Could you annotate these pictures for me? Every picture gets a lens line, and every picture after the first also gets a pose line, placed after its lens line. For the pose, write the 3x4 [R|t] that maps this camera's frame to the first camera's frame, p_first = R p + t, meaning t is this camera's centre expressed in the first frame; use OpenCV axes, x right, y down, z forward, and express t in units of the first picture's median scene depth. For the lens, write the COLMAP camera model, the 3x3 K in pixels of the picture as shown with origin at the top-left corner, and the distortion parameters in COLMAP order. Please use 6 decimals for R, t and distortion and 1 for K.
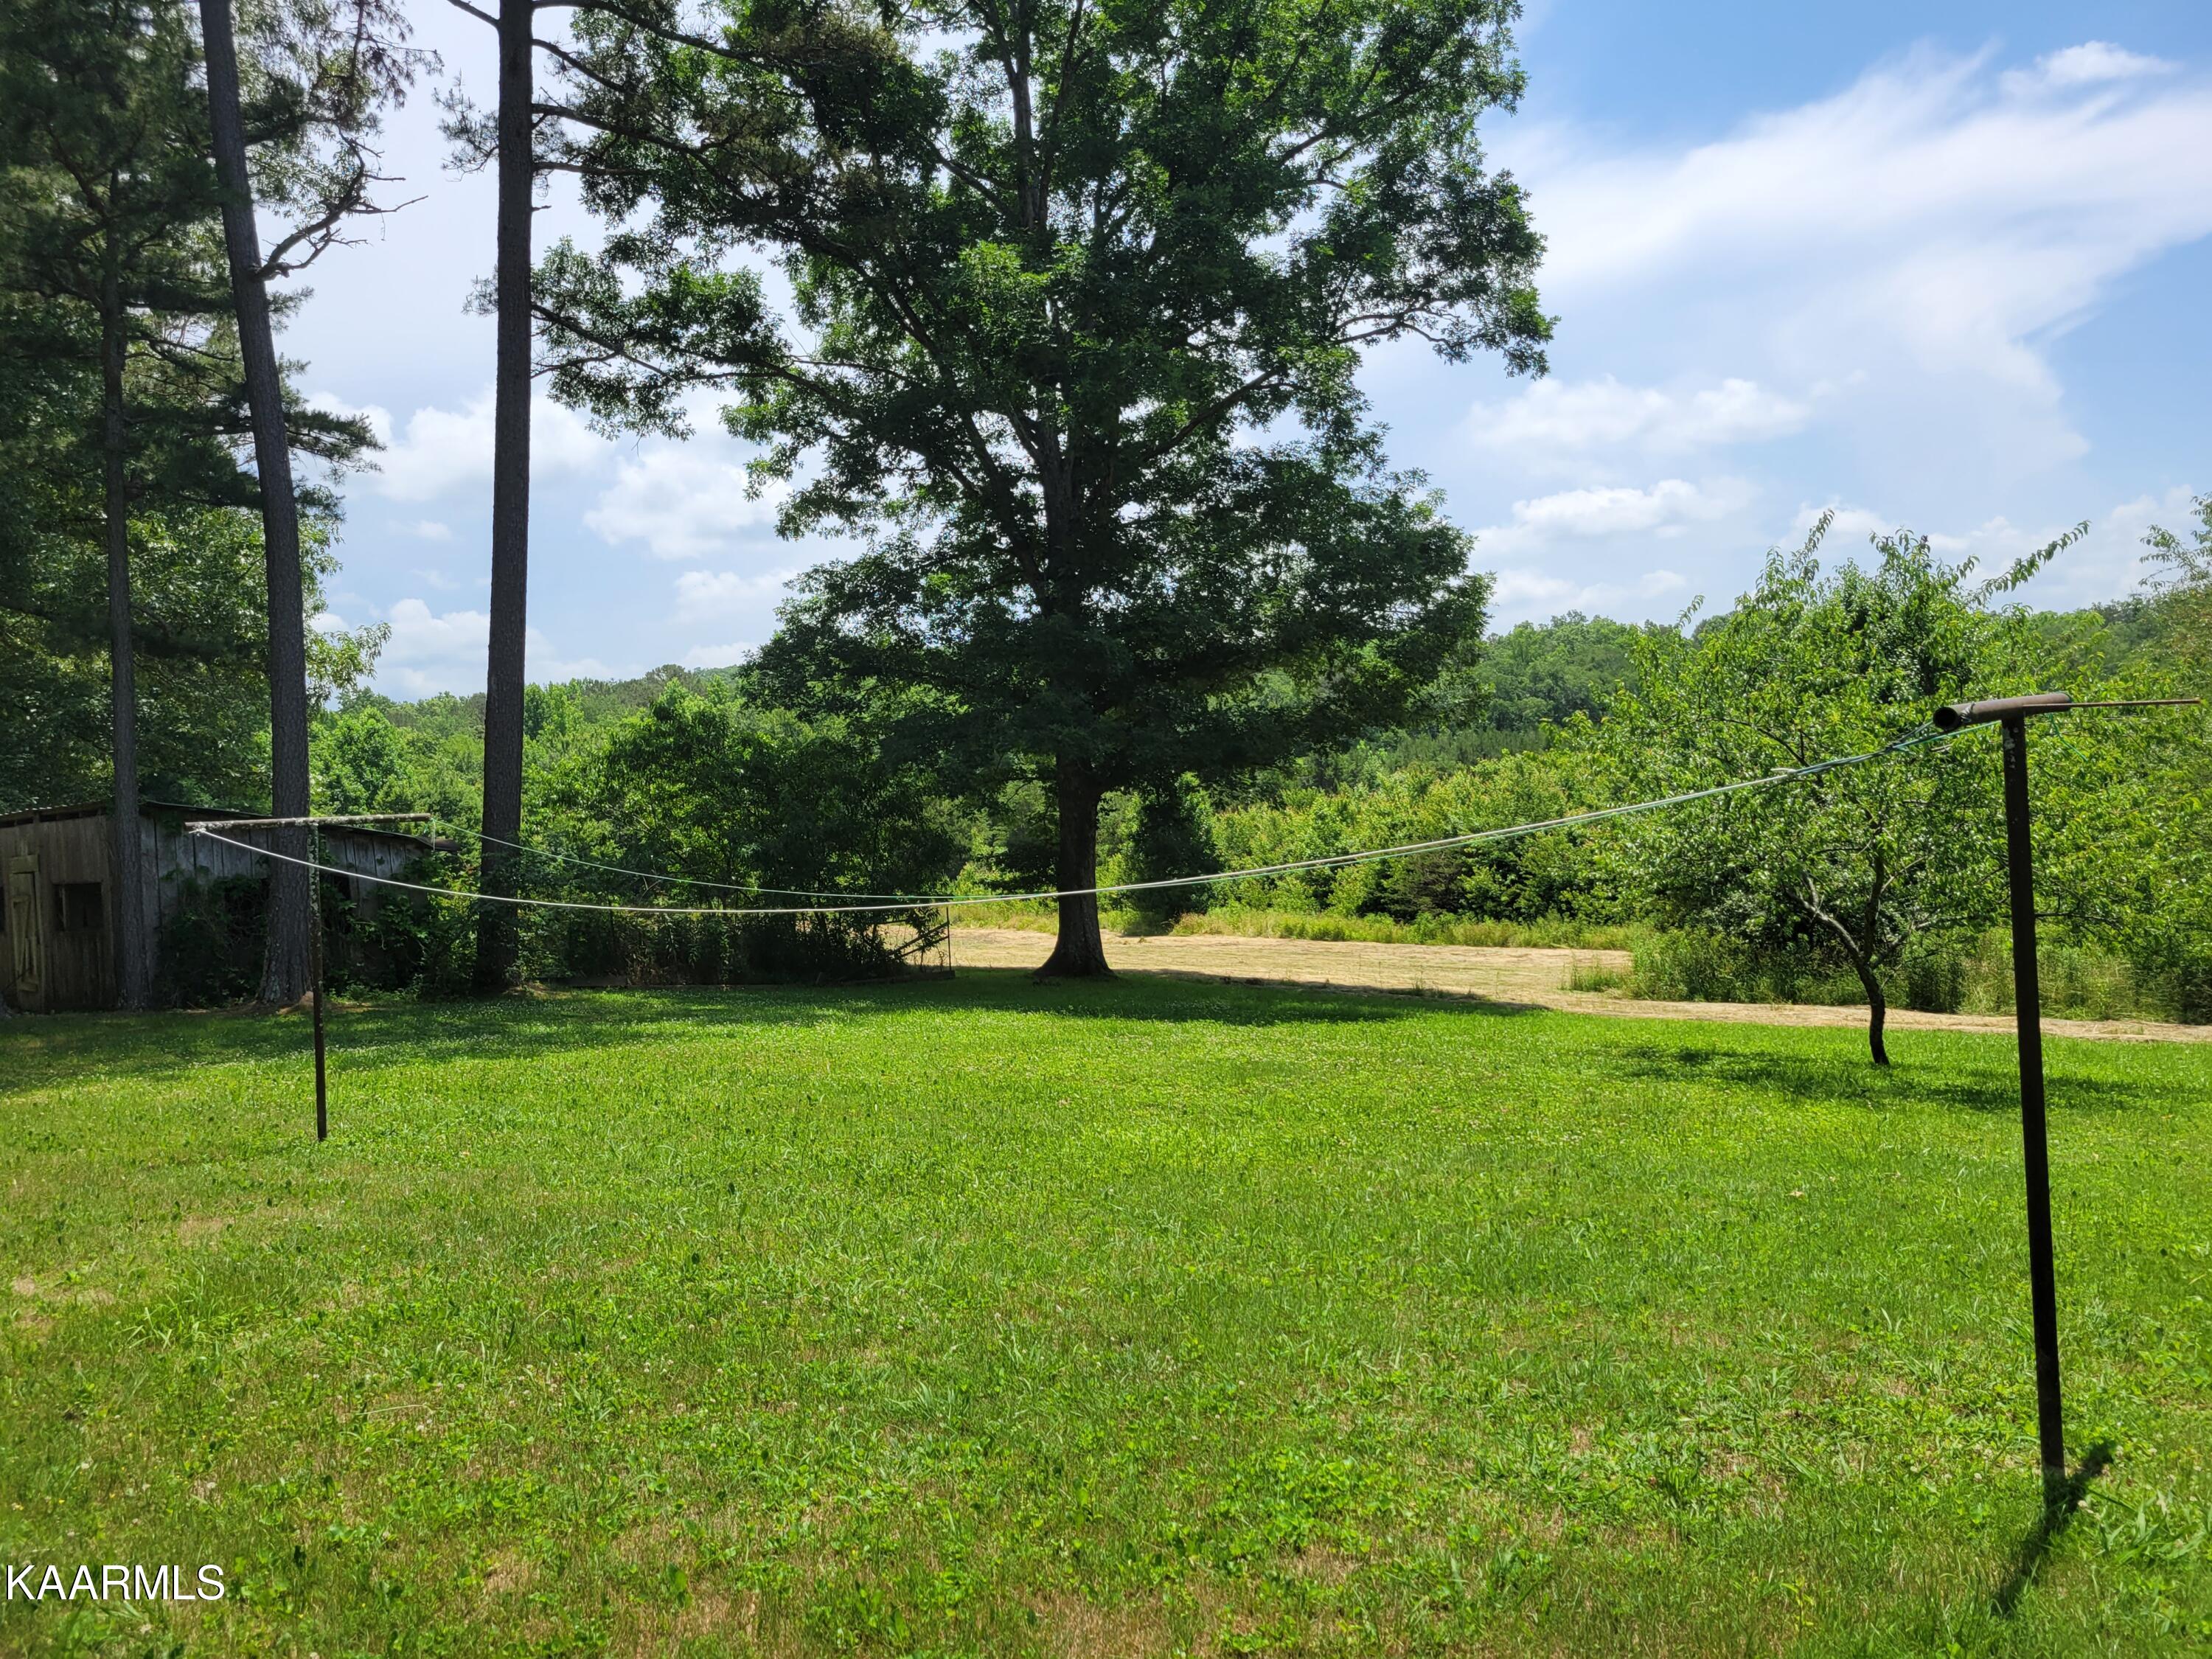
lens RADIAL K [[1667.1, 0, 1116.7], [0, 1667.1, 843.5], [0, 0, 1]] dist [0.051032, -0.031738]
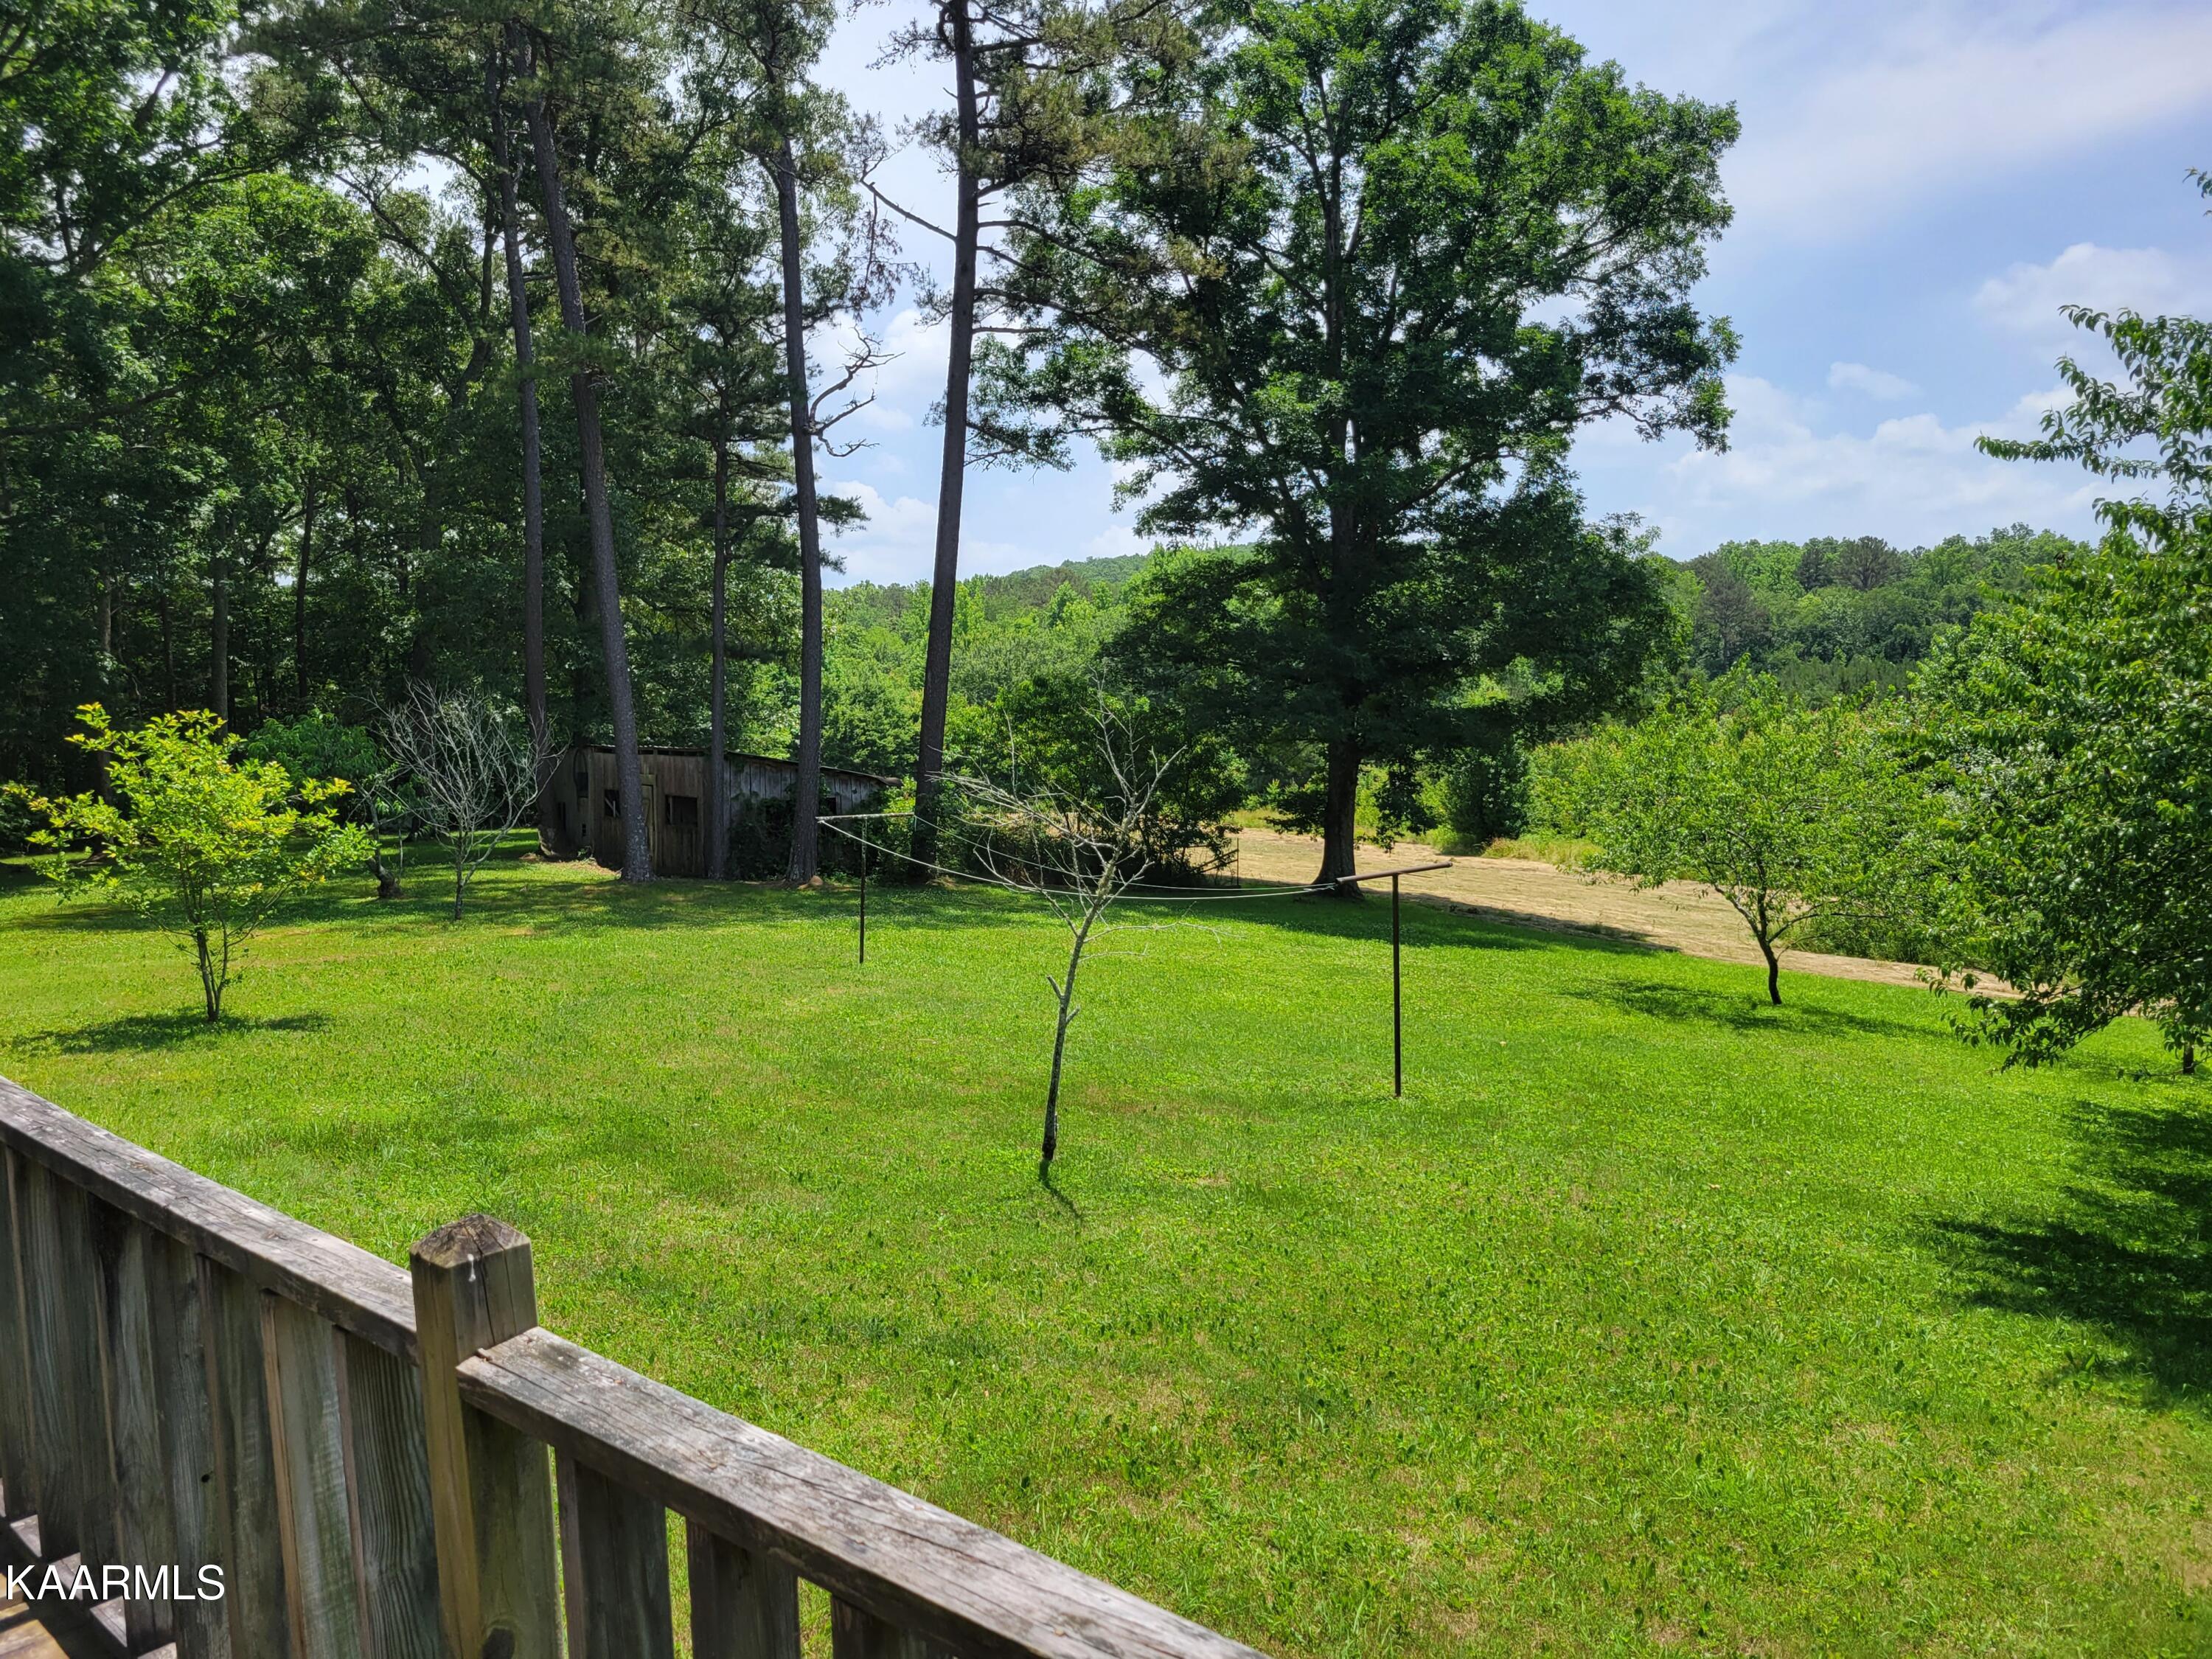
lens RADIAL K [[1667.1, 0, 1085.9], [0, 1667.1, 821.2], [0, 0, 1]] dist [0.051032, -0.031738]
pose [[0.969150, 0.064061, -0.238002, 0.096205], [-0.051567, 0.996963, 0.058362, -0.046184], [0.241018, -0.044288, 0.969510, -0.316224]]
